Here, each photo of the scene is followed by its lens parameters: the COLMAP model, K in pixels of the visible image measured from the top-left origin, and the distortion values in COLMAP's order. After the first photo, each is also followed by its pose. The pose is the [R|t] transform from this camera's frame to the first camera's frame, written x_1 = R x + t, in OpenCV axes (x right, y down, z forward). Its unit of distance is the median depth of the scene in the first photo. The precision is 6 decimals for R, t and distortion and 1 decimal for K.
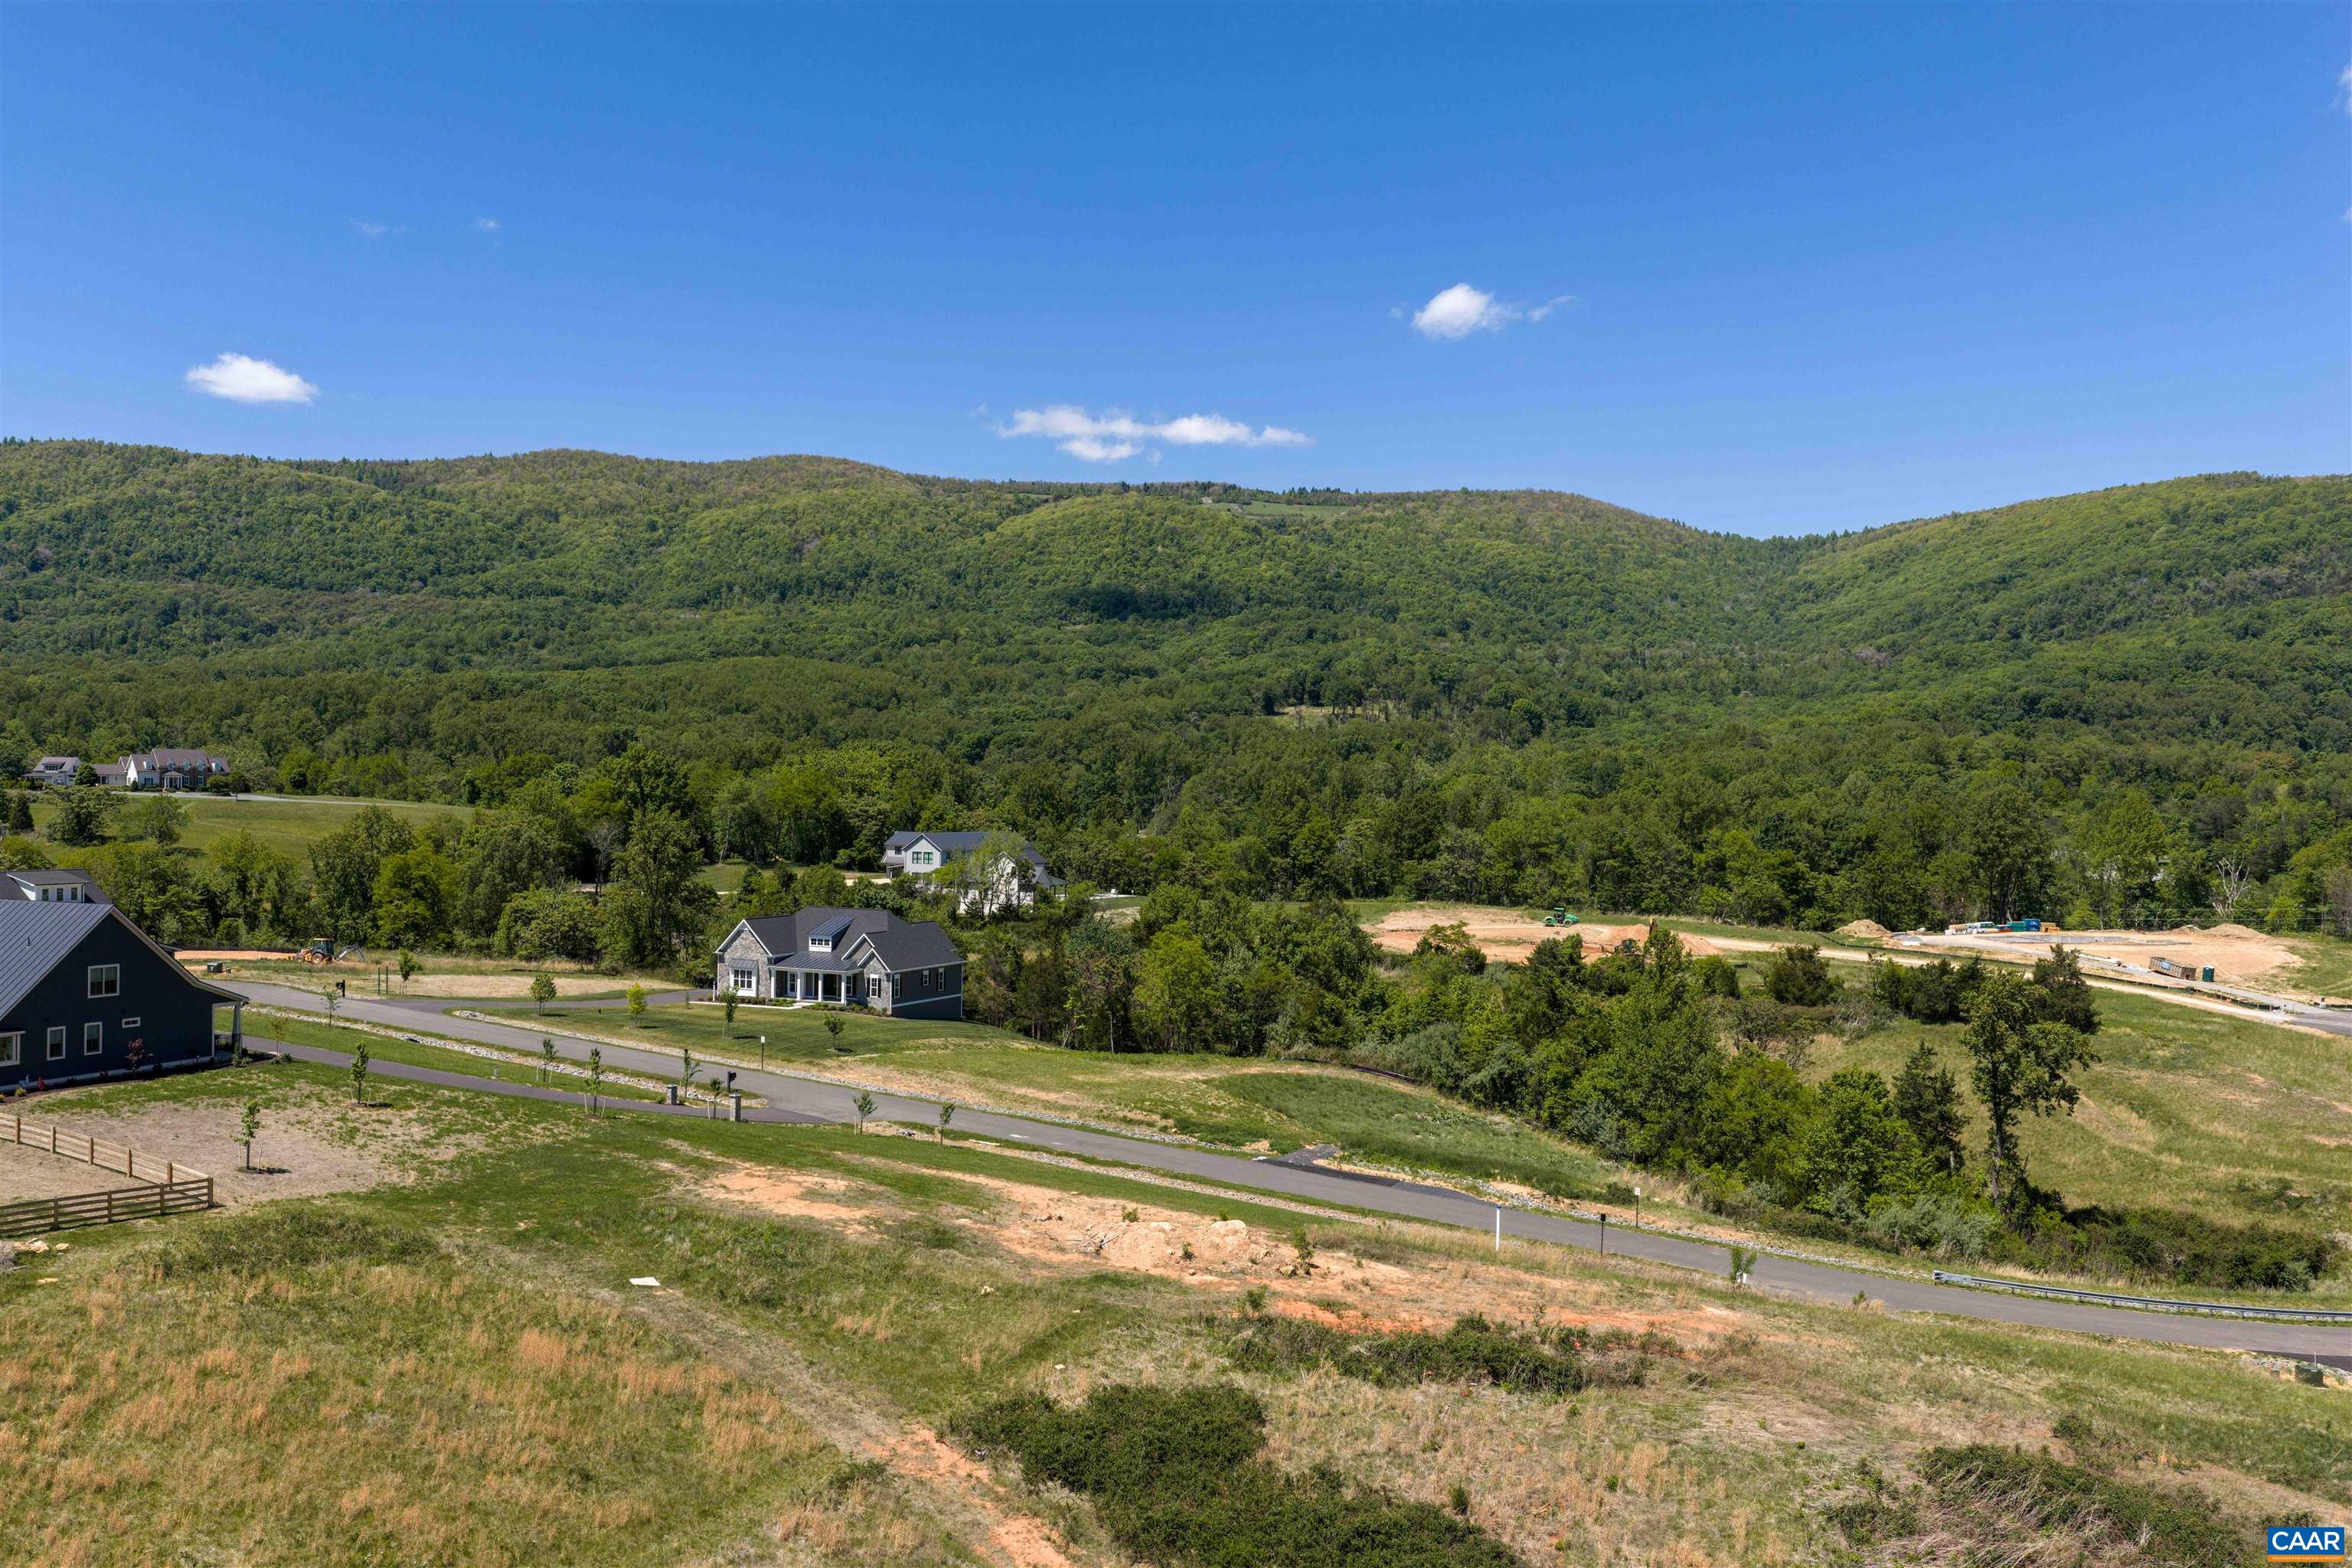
lens RADIAL K [[1940.5, 0, 1179.2], [0, 1940.5, 805.8], [0, 0, 1]] dist [0.032317, -0.059915]
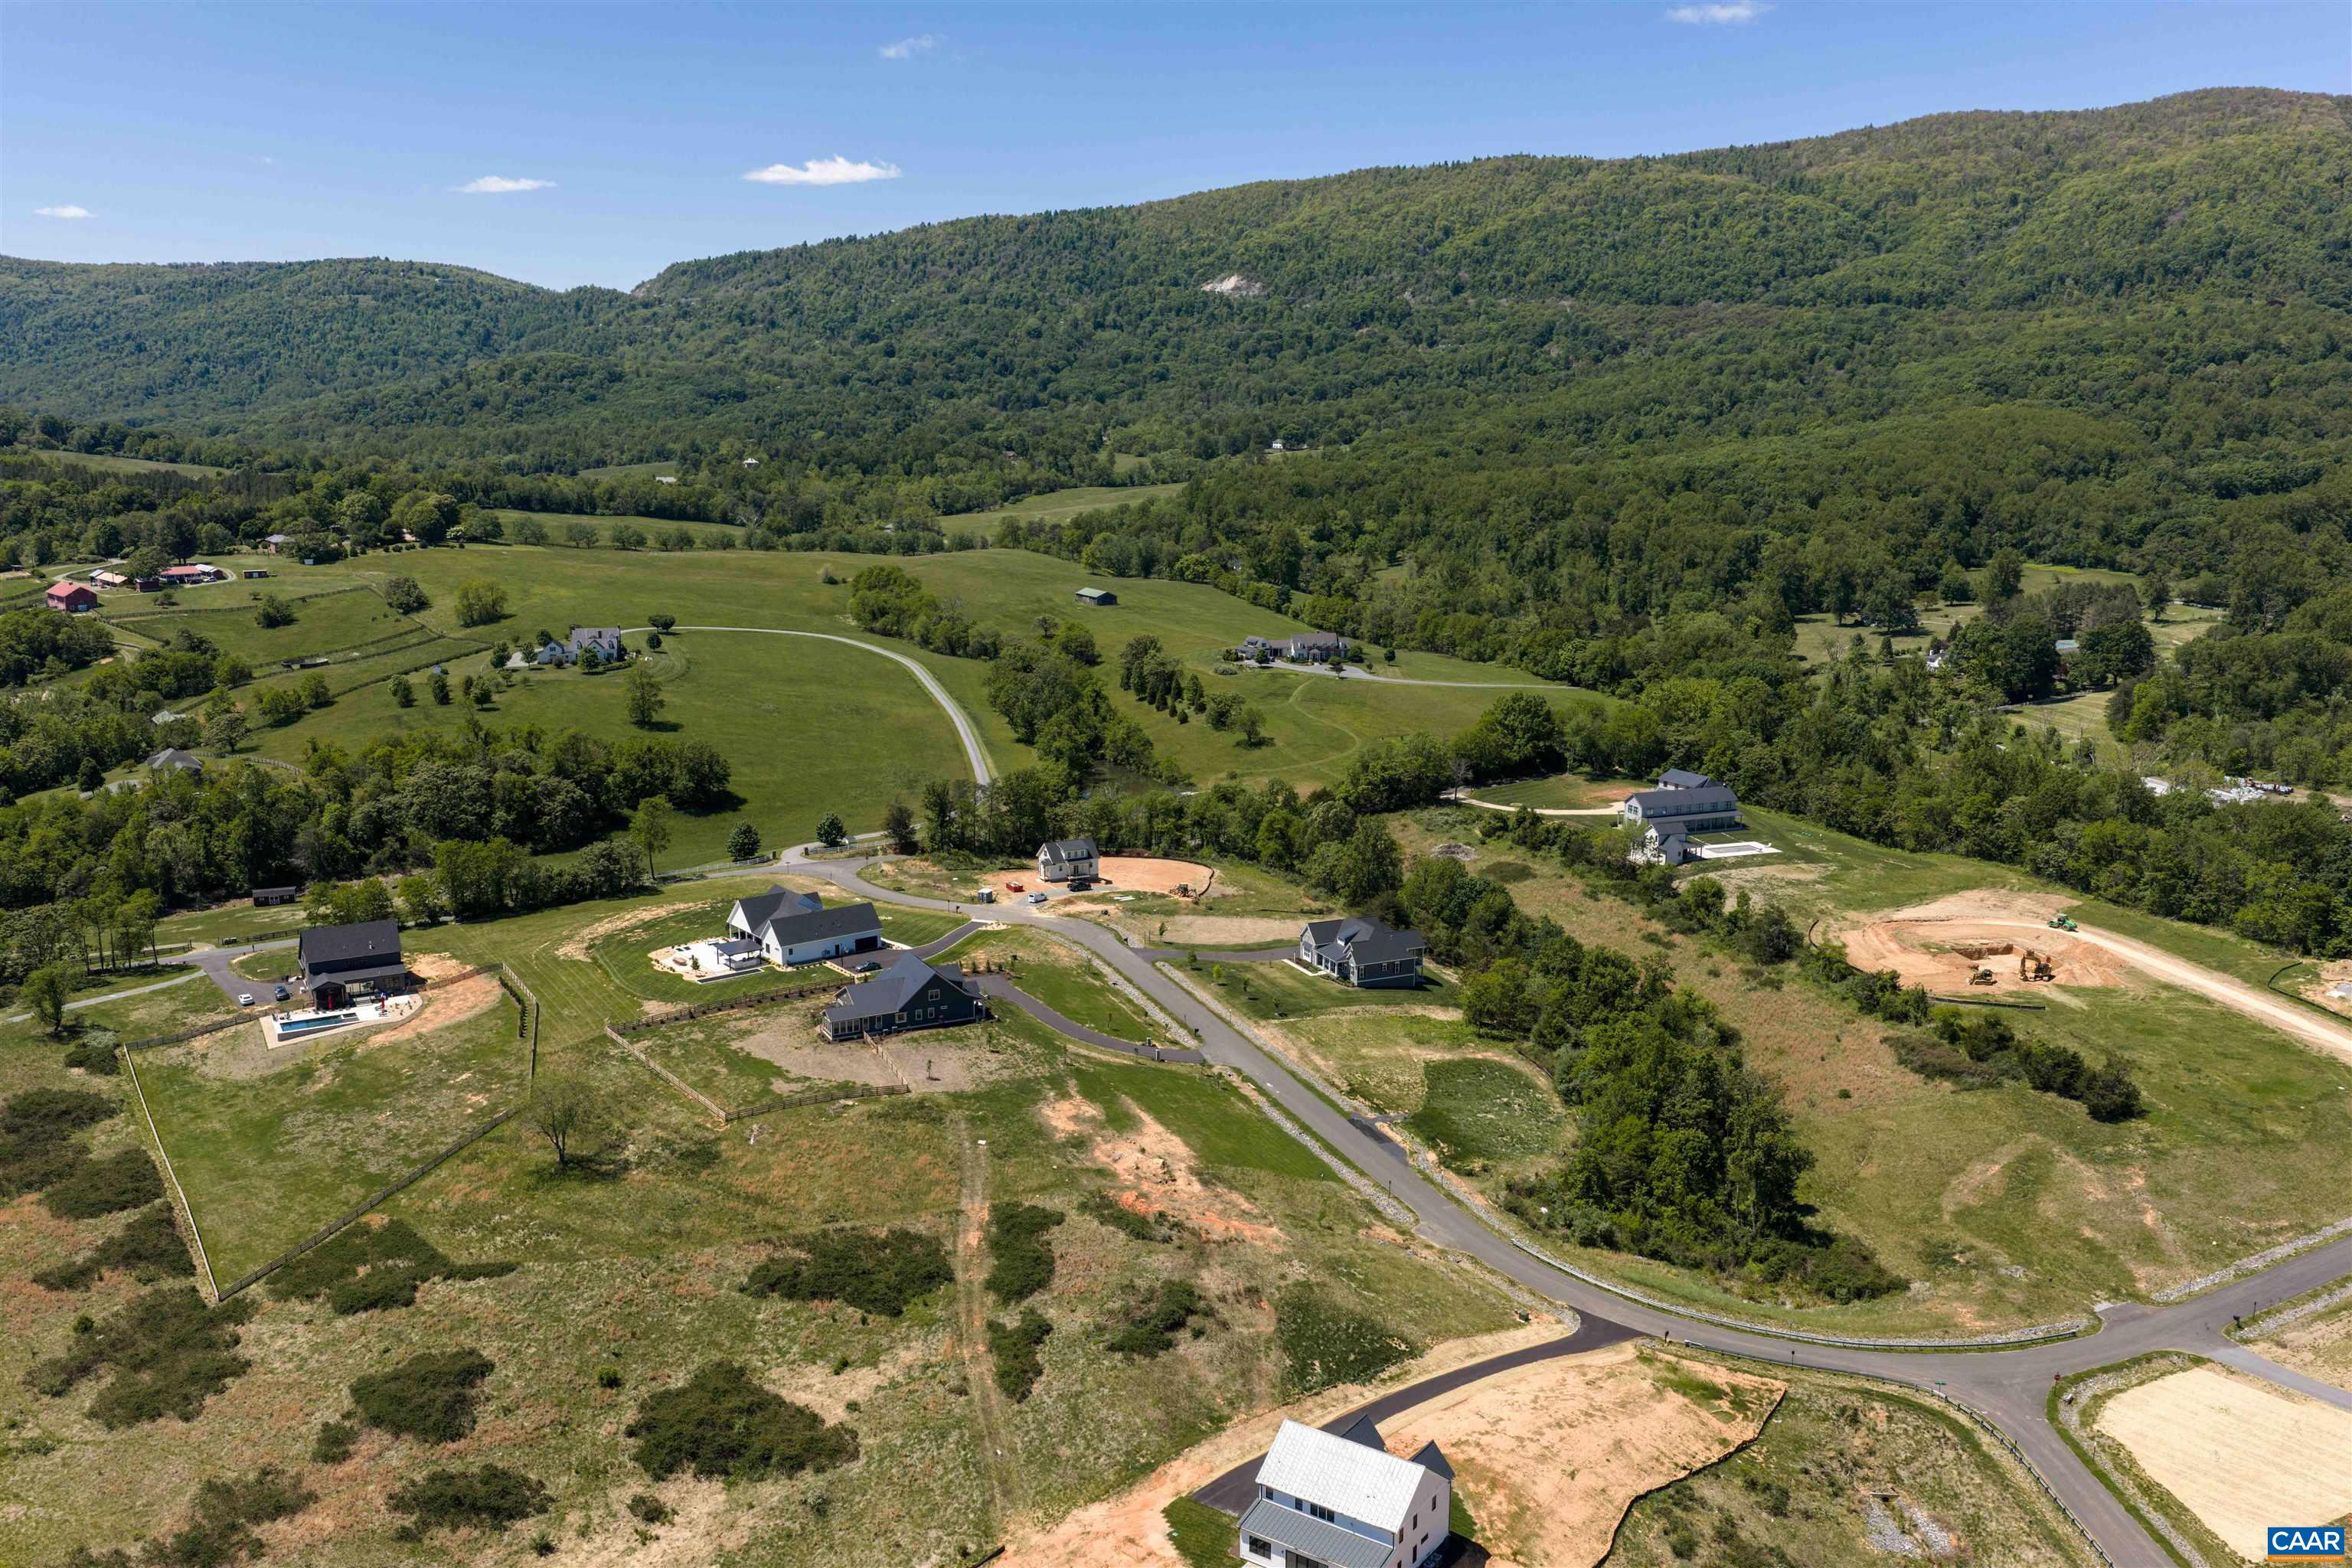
lens RADIAL K [[1943.7, 0, 1179.7], [0, 1943.7, 803.0], [0, 0, 1]] dist [0.015245, -0.020069]
pose [[0.762223, 0.119523, -0.636184, 0.097557], [0.002291, 0.982301, 0.187294, -0.045876], [0.647311, -0.144217, 0.748459, -0.059213]]
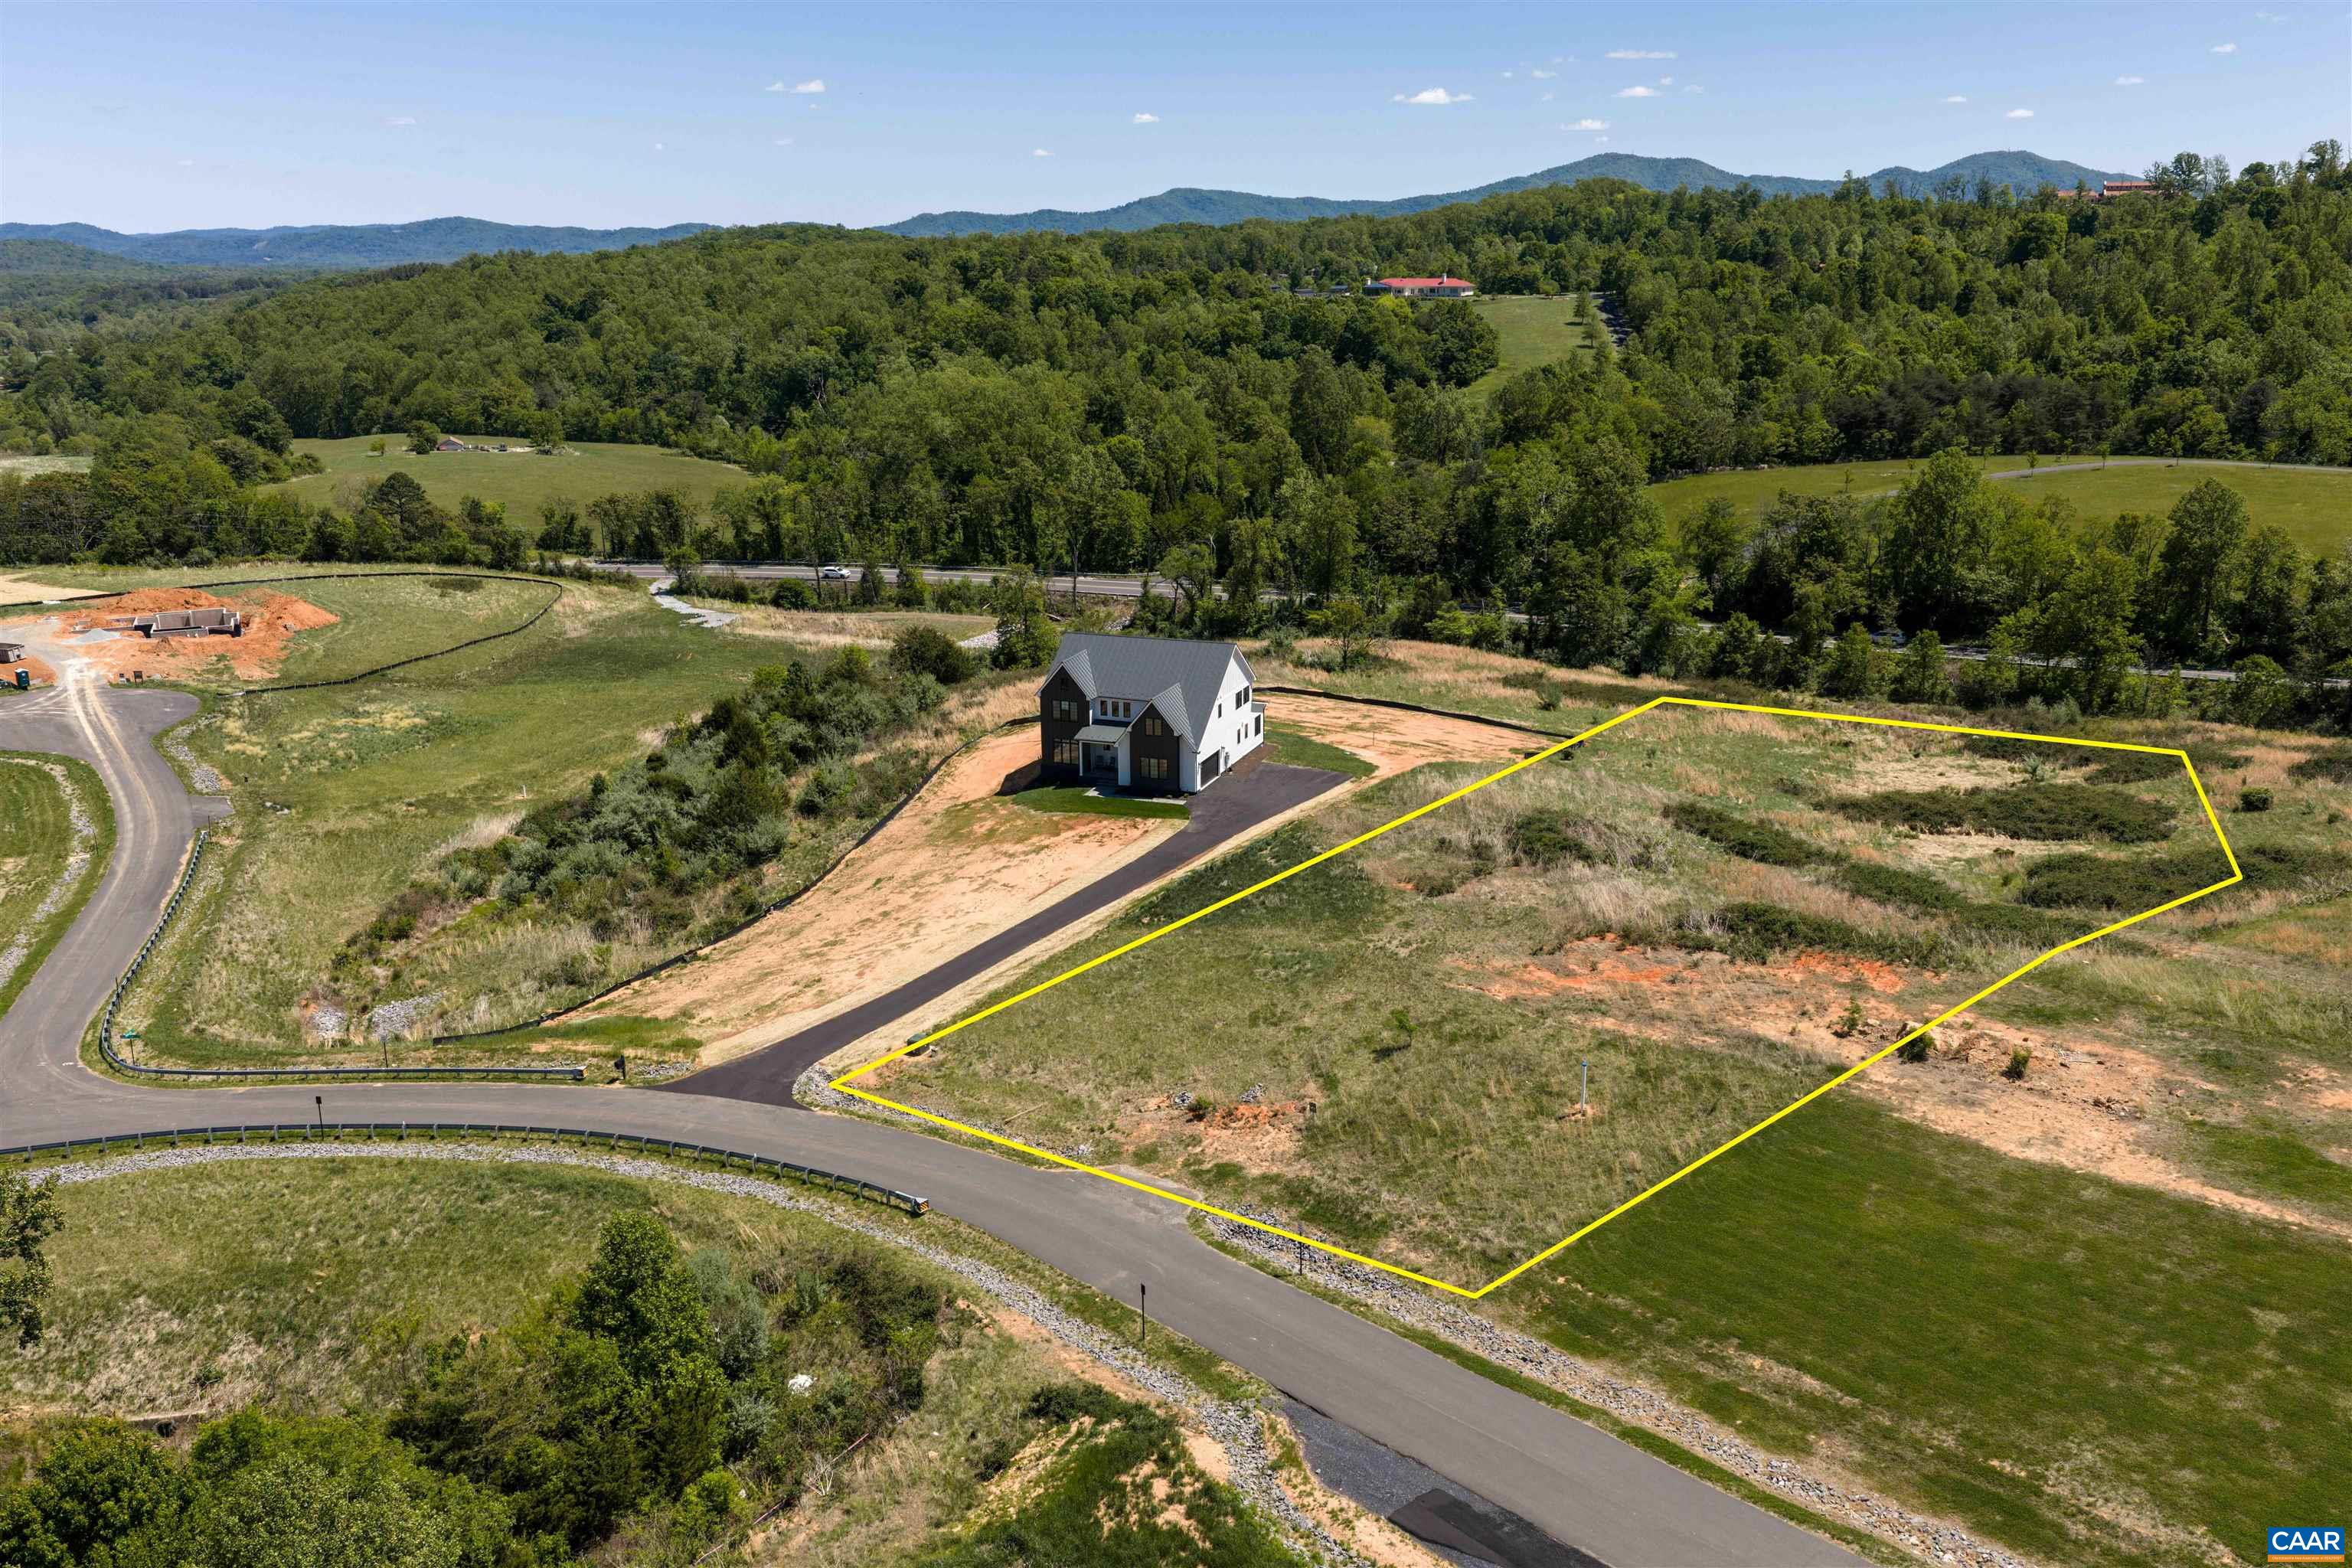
lens RADIAL K [[1943.7, 0, 1179.7], [0, 1943.7, 803.0], [0, 0, 1]] dist [0.015245, -0.020069]
pose [[-0.893776, -0.132466, 0.428506, -0.002657], [-0.001091, 0.956031, 0.293265, -0.010811], [-0.448513, 0.261646, -0.854621, 0.105526]]
